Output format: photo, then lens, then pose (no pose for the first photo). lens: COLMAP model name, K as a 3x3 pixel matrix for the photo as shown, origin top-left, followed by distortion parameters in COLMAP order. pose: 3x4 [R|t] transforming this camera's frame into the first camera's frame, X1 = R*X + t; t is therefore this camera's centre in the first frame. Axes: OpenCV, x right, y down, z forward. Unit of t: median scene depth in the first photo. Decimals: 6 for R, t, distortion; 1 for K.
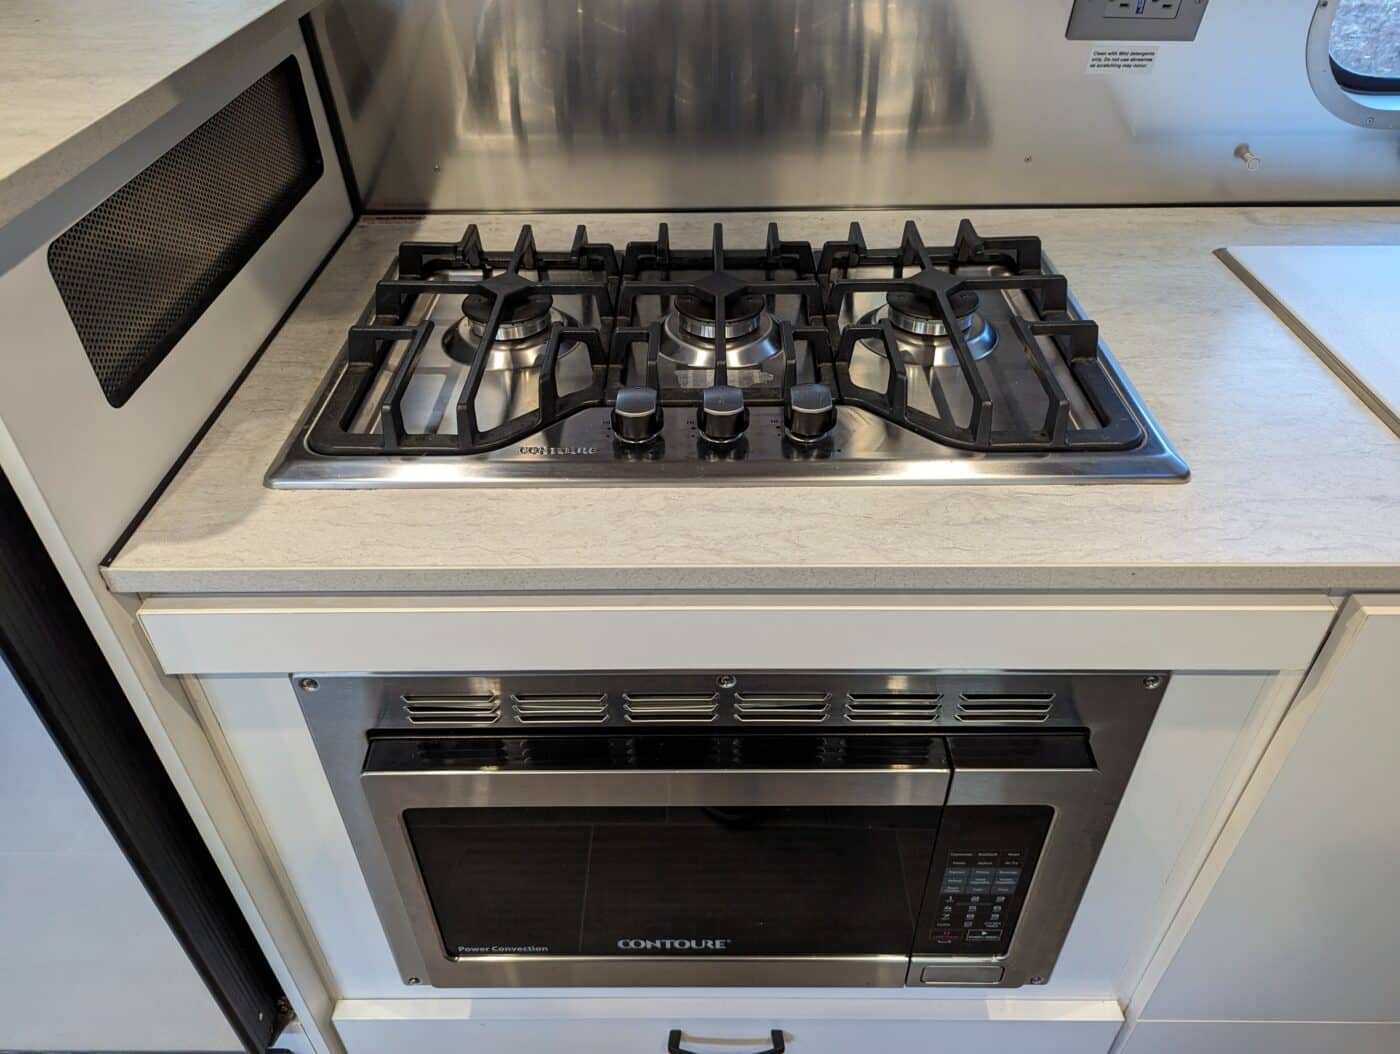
lens RADIAL K [[993.5, 0, 703.1], [0, 993.5, 525.8], [0, 0, 1]] dist [0.034372, -0.010257]
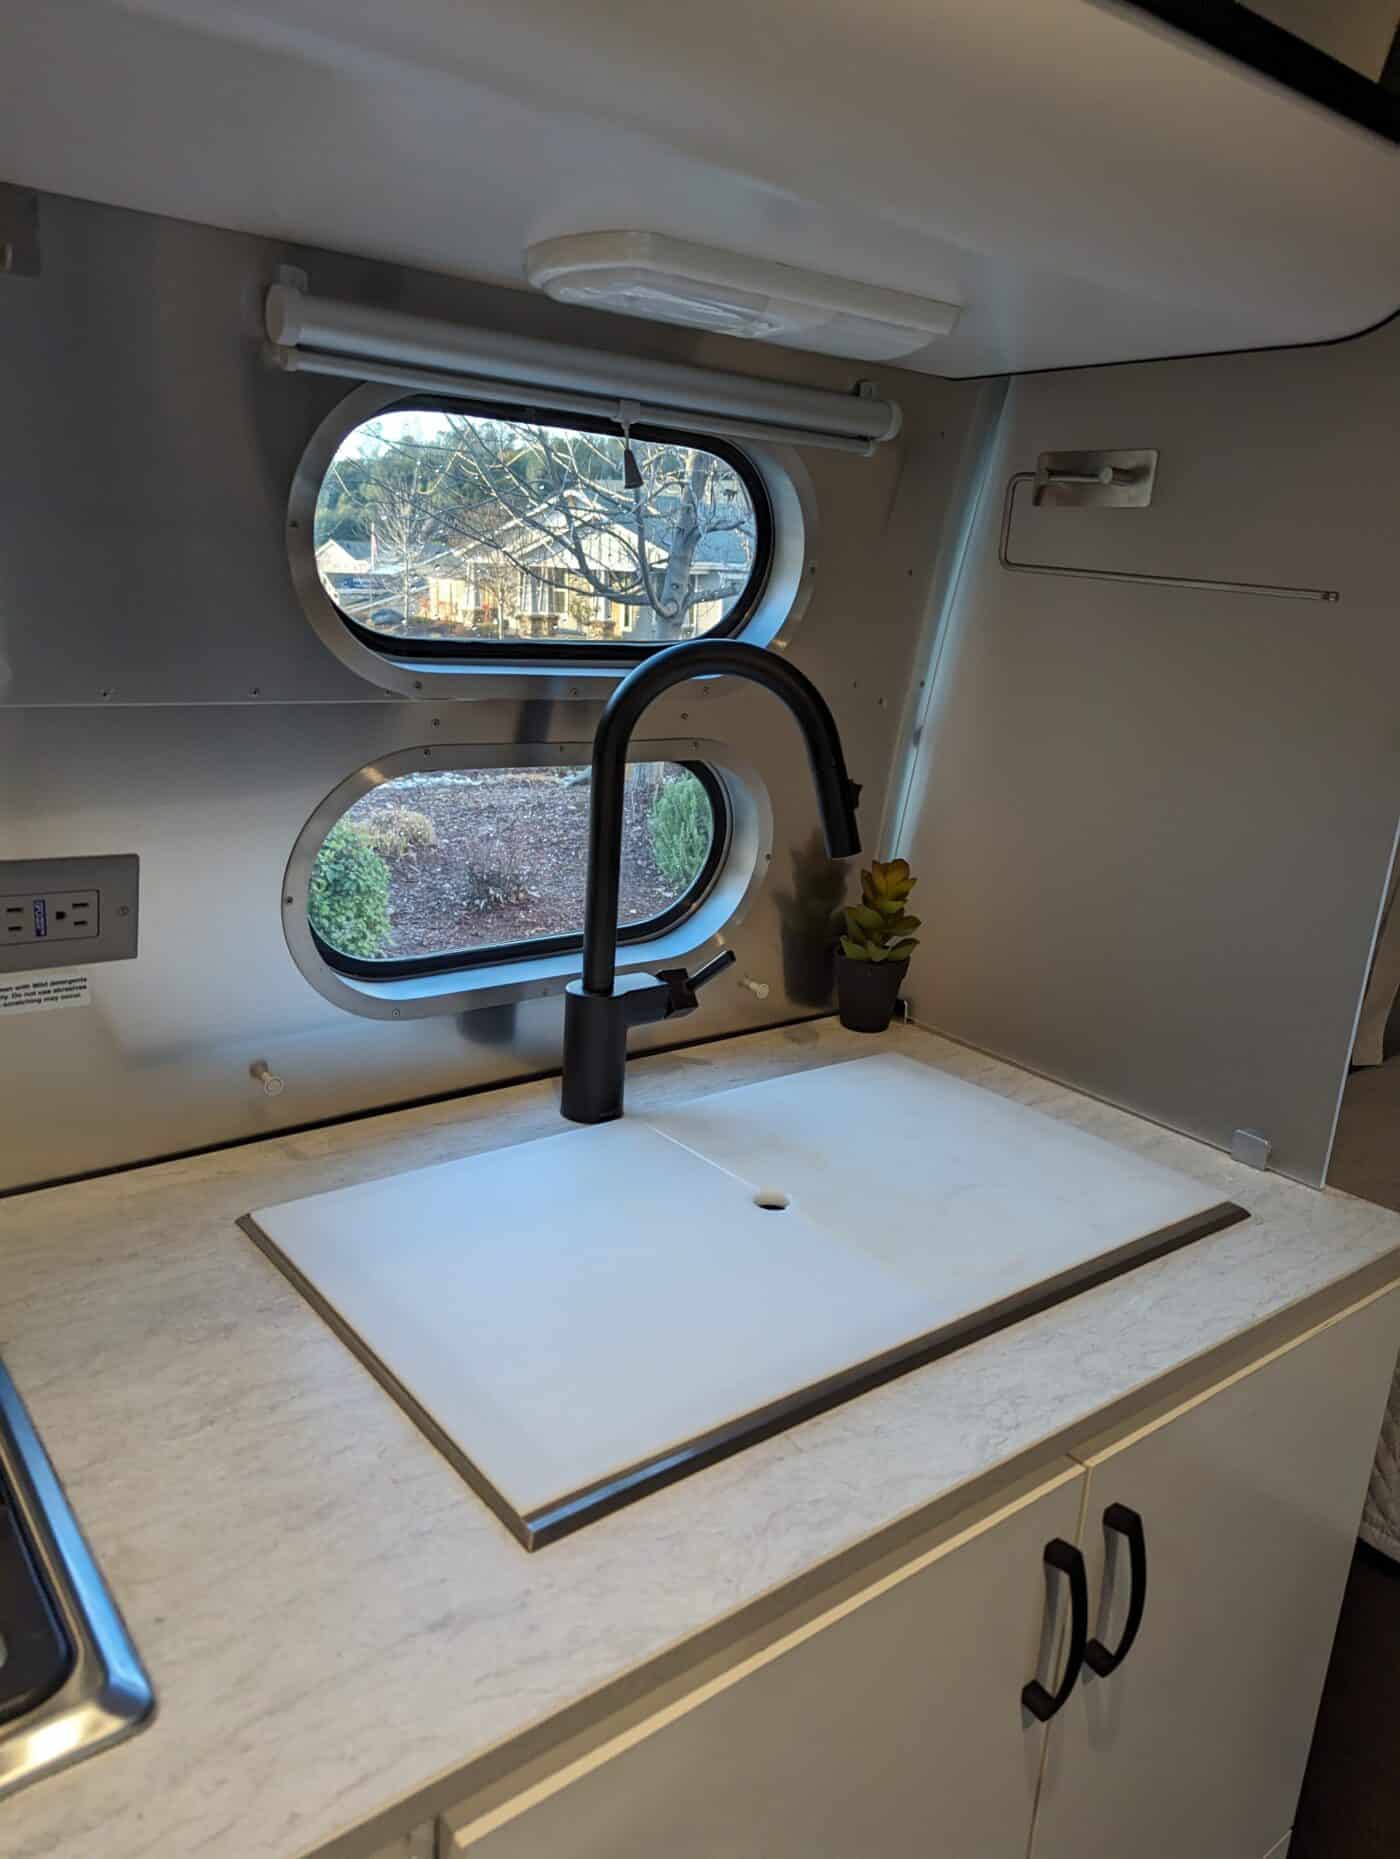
lens RADIAL K [[1319.2, 0, 695.0], [0, 1319.2, 931.8], [0, 0, 1]] dist [0.034372, -0.010257]
pose [[0.782522, -0.119078, 0.611130, 0.213747], [0.341889, 0.902502, -0.261920, -0.101183], [-0.520357, 0.413897, 0.746939, 0.044876]]
